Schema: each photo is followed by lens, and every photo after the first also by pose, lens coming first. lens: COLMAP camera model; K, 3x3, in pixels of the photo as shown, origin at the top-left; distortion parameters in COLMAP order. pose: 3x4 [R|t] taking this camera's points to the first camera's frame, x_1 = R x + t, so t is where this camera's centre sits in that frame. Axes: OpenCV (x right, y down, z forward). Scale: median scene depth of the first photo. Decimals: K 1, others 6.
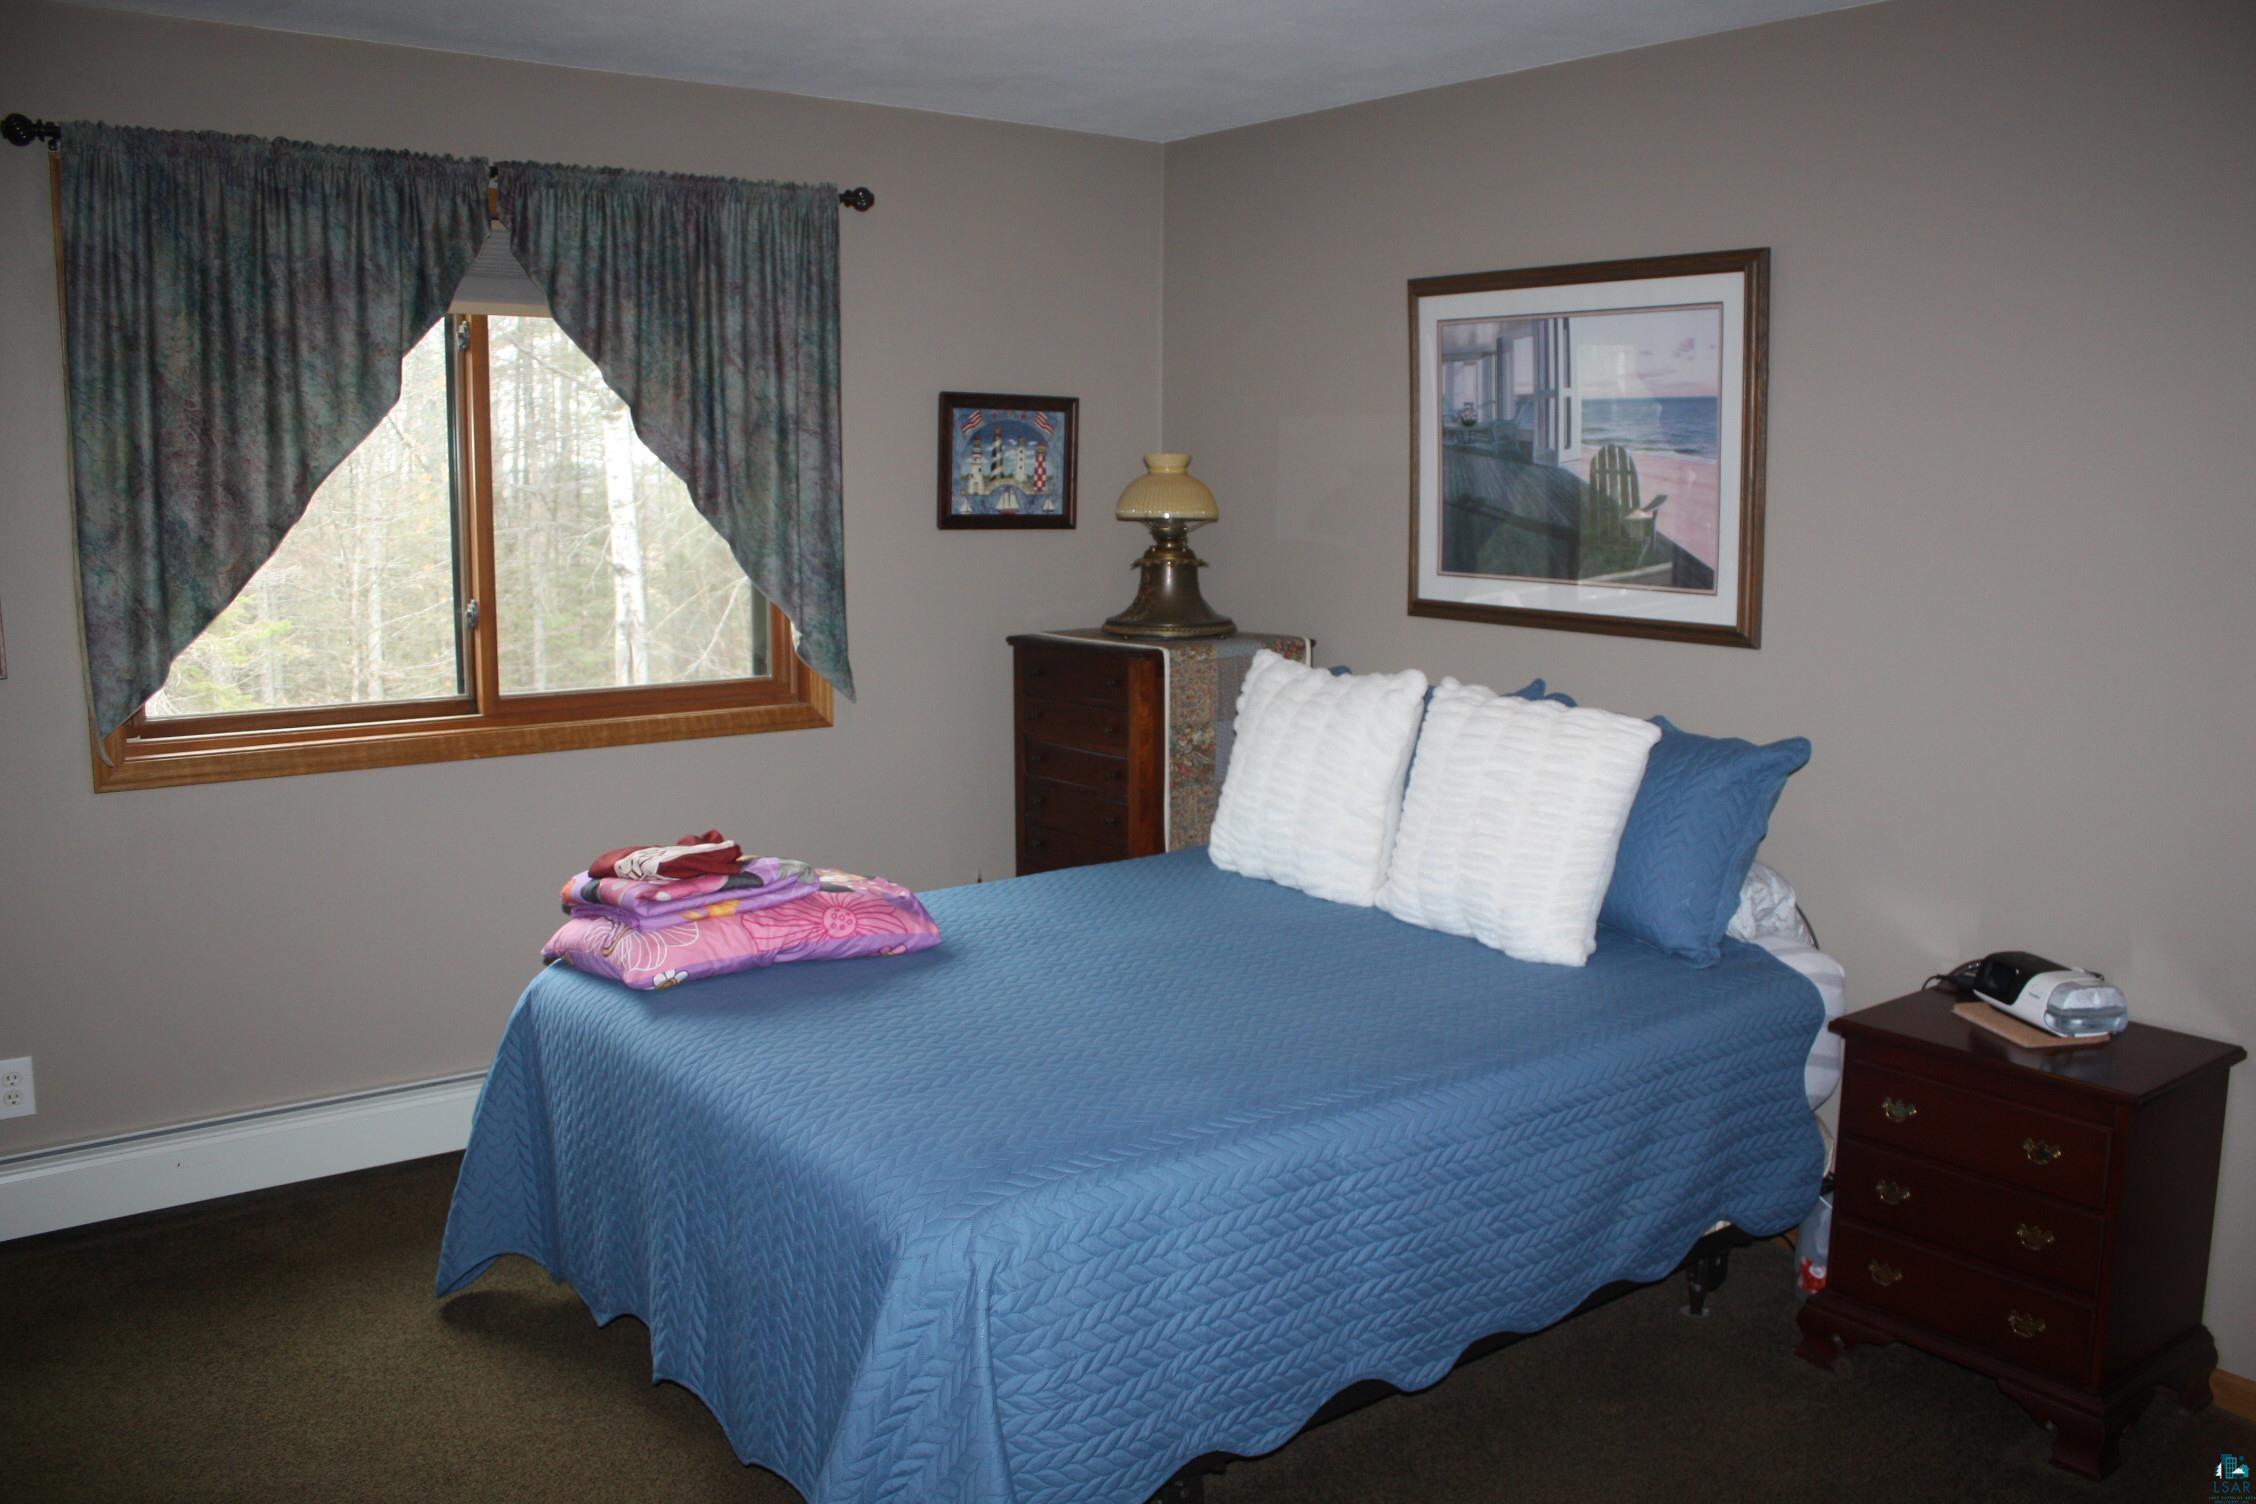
lens RADIAL K [[1894.1, 0, 1149.6], [0, 1894.1, 786.2], [0, 0, 1]] dist [-0.167266, 0.146554]
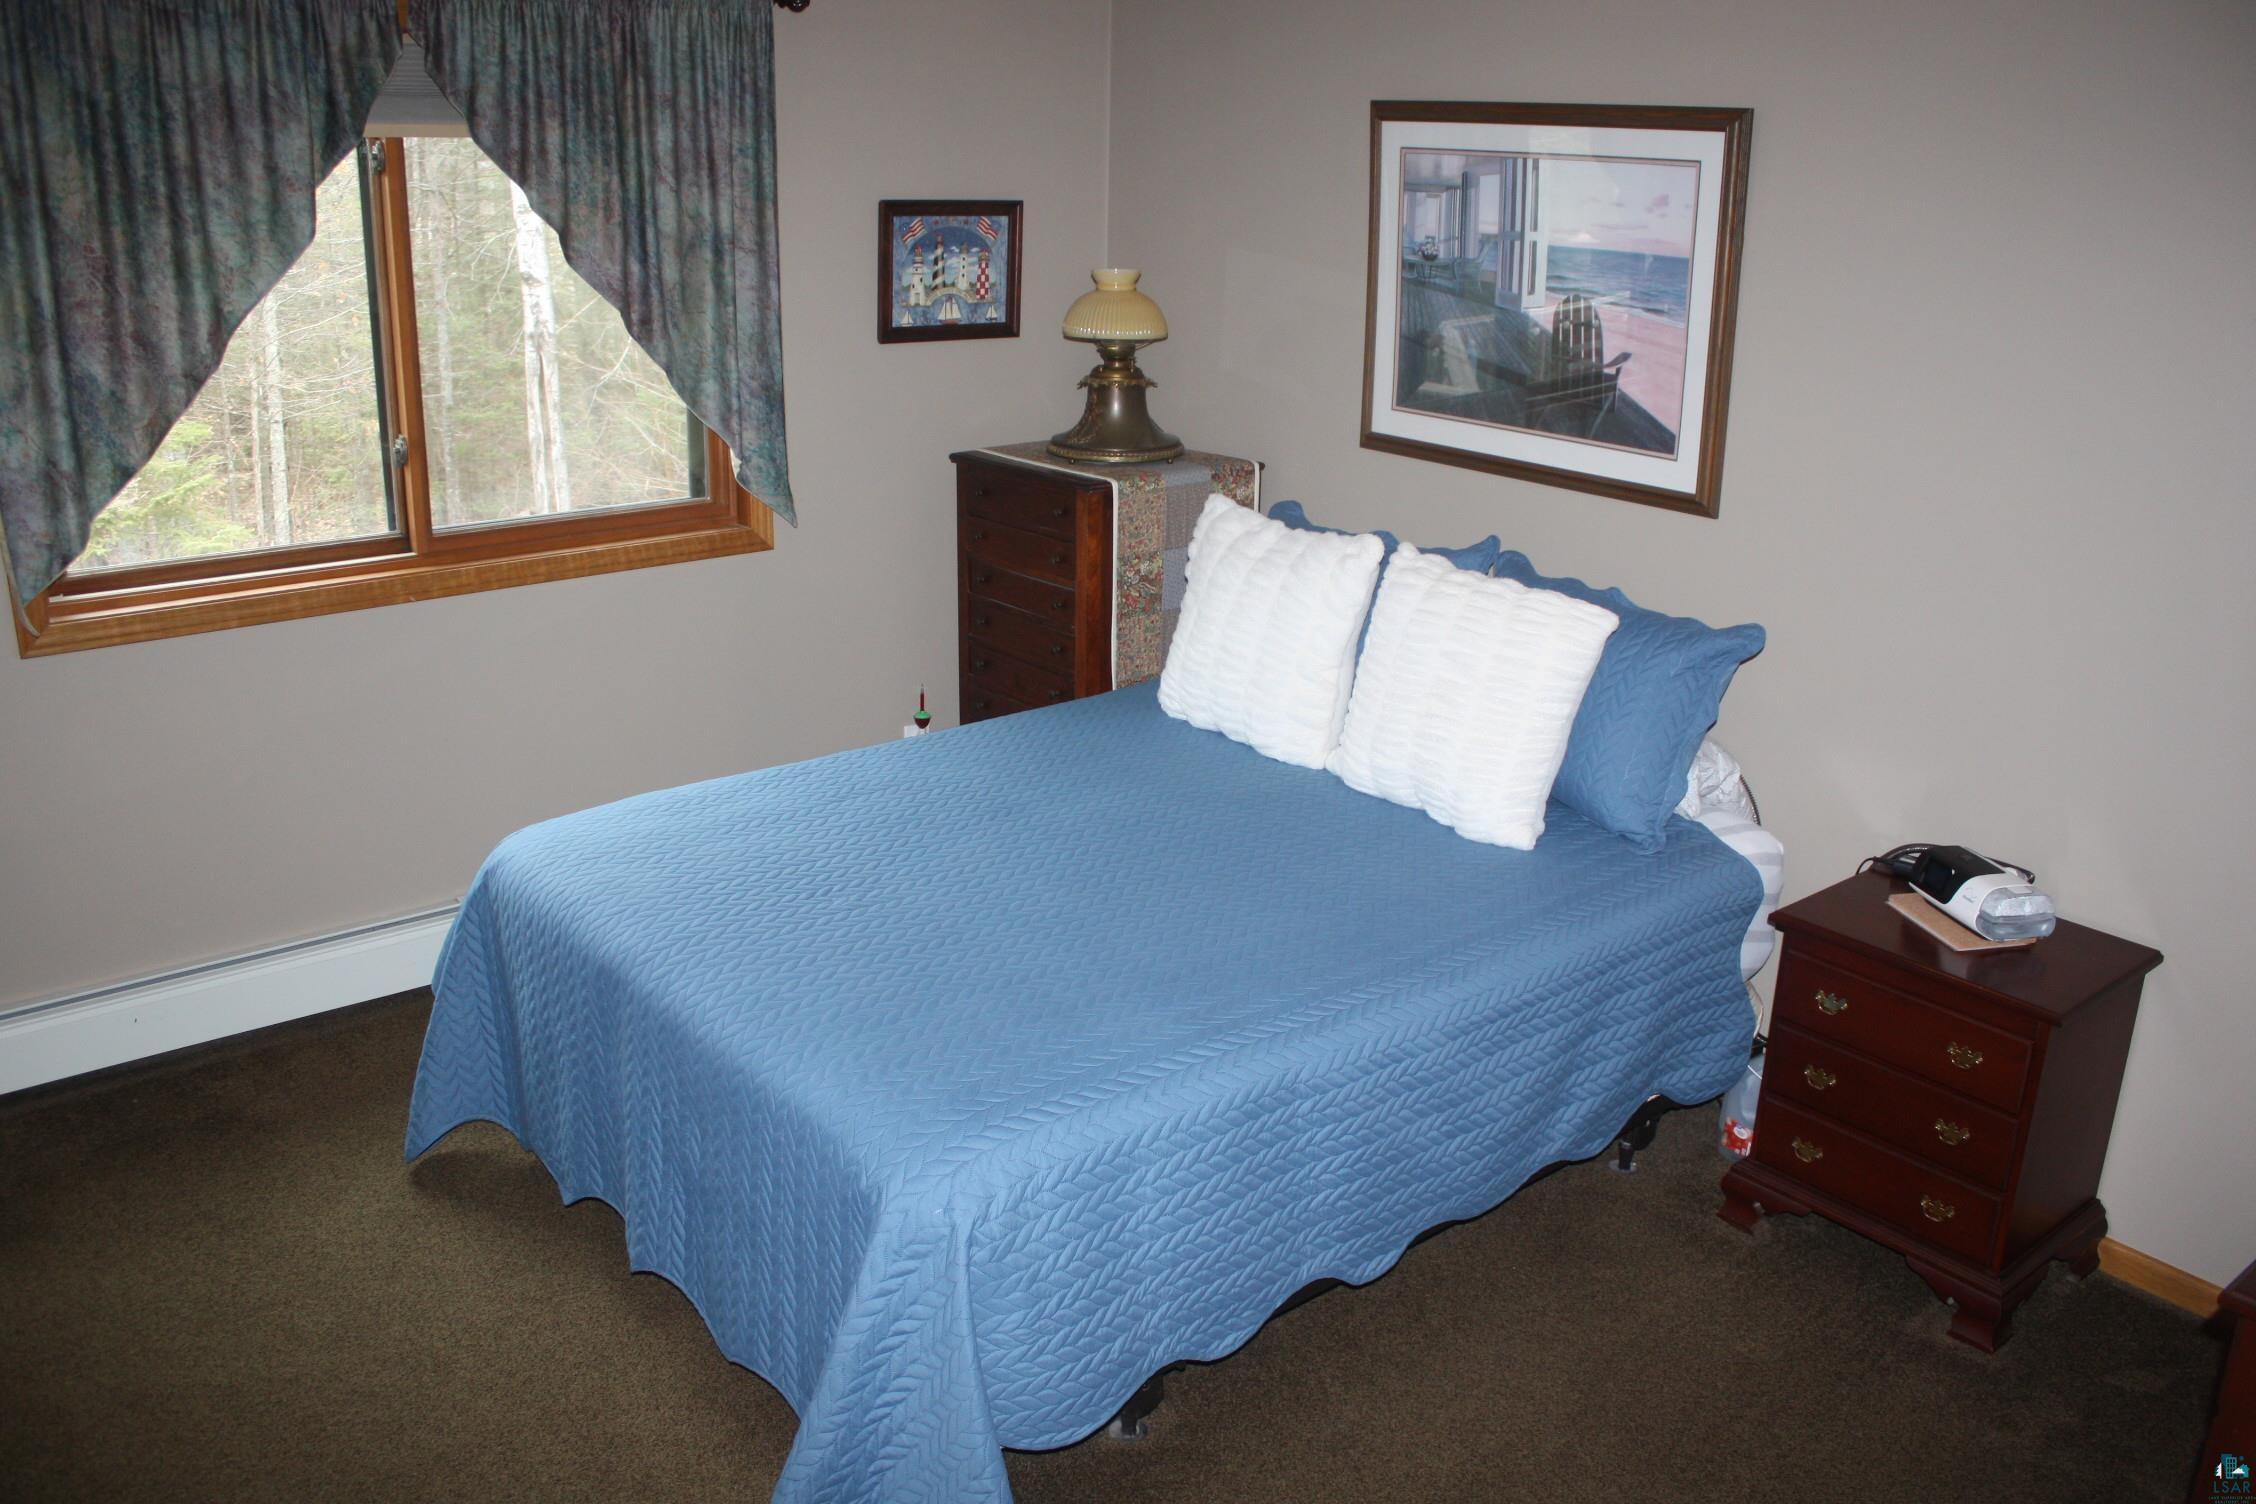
lens RADIAL K [[1894.1, 0, 1141.5], [0, 1894.1, 768.5], [0, 0, 1]] dist [-0.167266, 0.146554]
pose [[0.999064, 0.003224, 0.043142, -0.022895], [-0.010500, 0.985474, 0.169500, -0.108981], [-0.041969, -0.169794, 0.984585, 0.010138]]
